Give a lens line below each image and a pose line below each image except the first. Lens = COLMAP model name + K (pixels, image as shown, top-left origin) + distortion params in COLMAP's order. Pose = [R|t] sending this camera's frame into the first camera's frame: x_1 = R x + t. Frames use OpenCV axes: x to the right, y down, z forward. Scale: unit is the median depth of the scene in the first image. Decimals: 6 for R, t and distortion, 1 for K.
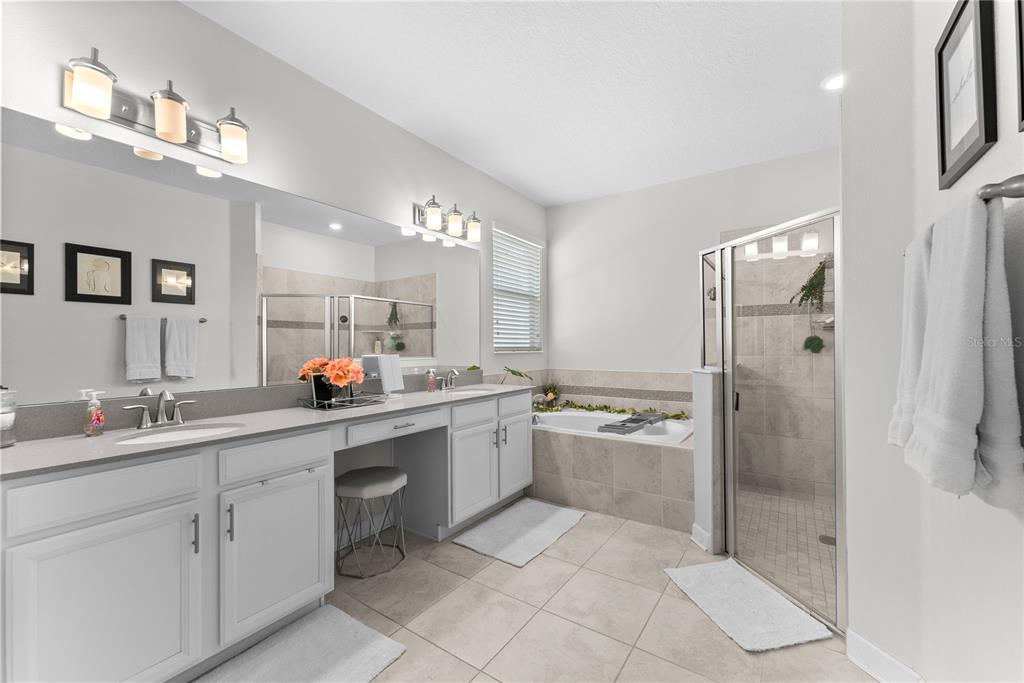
lens RADIAL K [[412.5, 0, 514.5], [0, 412.5, 341.8], [0, 0, 1]] dist [0.001941, 0.000107]
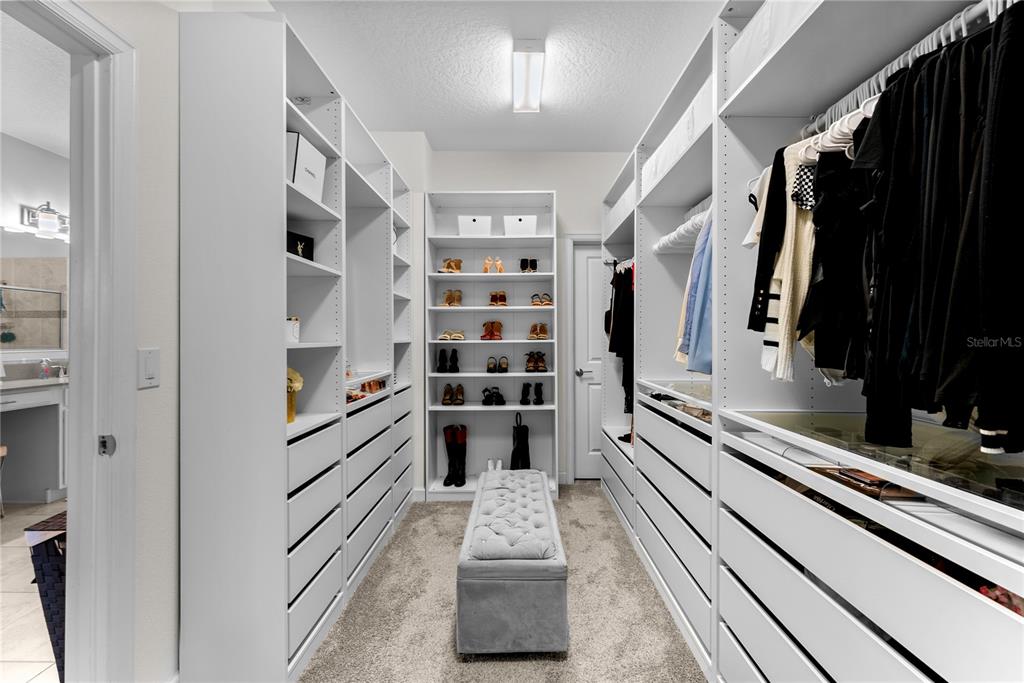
lens RADIAL K [[419.9, 0, 527.3], [0, 419.9, 329.1], [0, 0, 1]] dist [0.000031, -0.000120]
pose [[0.818952, 0.006032, 0.573830, 0.199038], [-0.003459, 0.999978, -0.005576, -0.009285], [-0.573851, 0.002582, 0.818956, -0.618032]]
